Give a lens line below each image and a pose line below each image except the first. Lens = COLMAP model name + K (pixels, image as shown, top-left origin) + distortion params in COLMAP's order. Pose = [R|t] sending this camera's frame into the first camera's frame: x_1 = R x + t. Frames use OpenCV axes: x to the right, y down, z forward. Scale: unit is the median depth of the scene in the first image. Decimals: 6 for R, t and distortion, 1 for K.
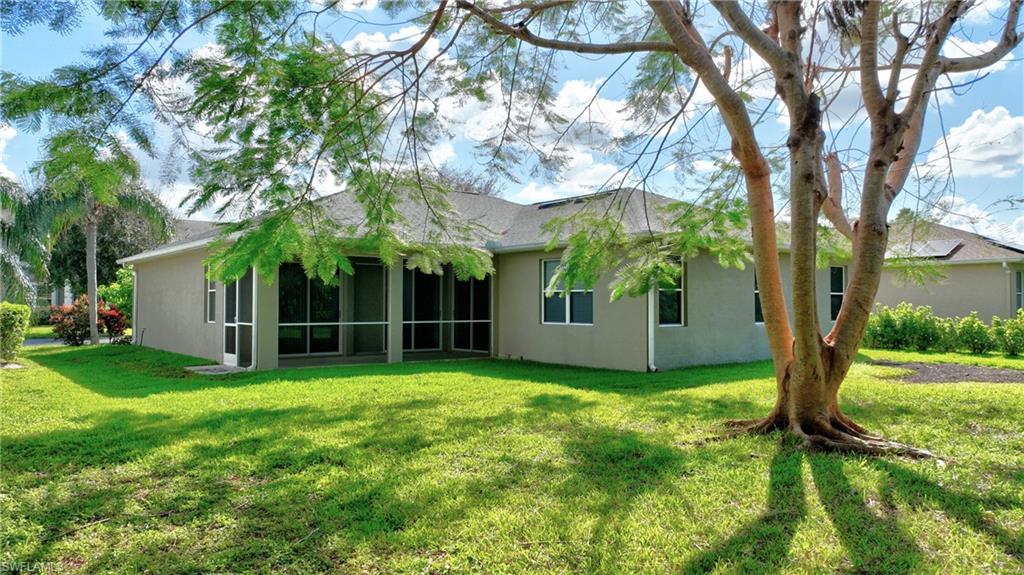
lens RADIAL K [[732.7, 0, 514.5], [0, 732.7, 289.8], [0, 0, 1]] dist [-0.004854, 0.009020]
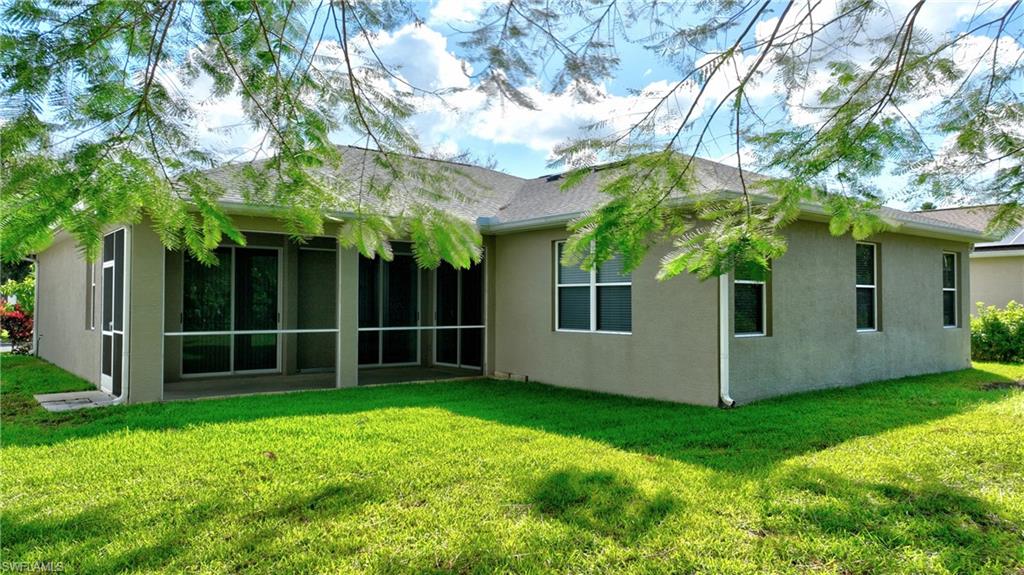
lens RADIAL K [[732.7, 0, 509.6], [0, 732.7, 286.2], [0, 0, 1]] dist [-0.004854, 0.009020]
pose [[0.999963, -0.000611, -0.008569, -0.000868], [0.000578, 0.999992, -0.003842, 0.005615], [0.008571, 0.003837, 0.999956, 0.300949]]
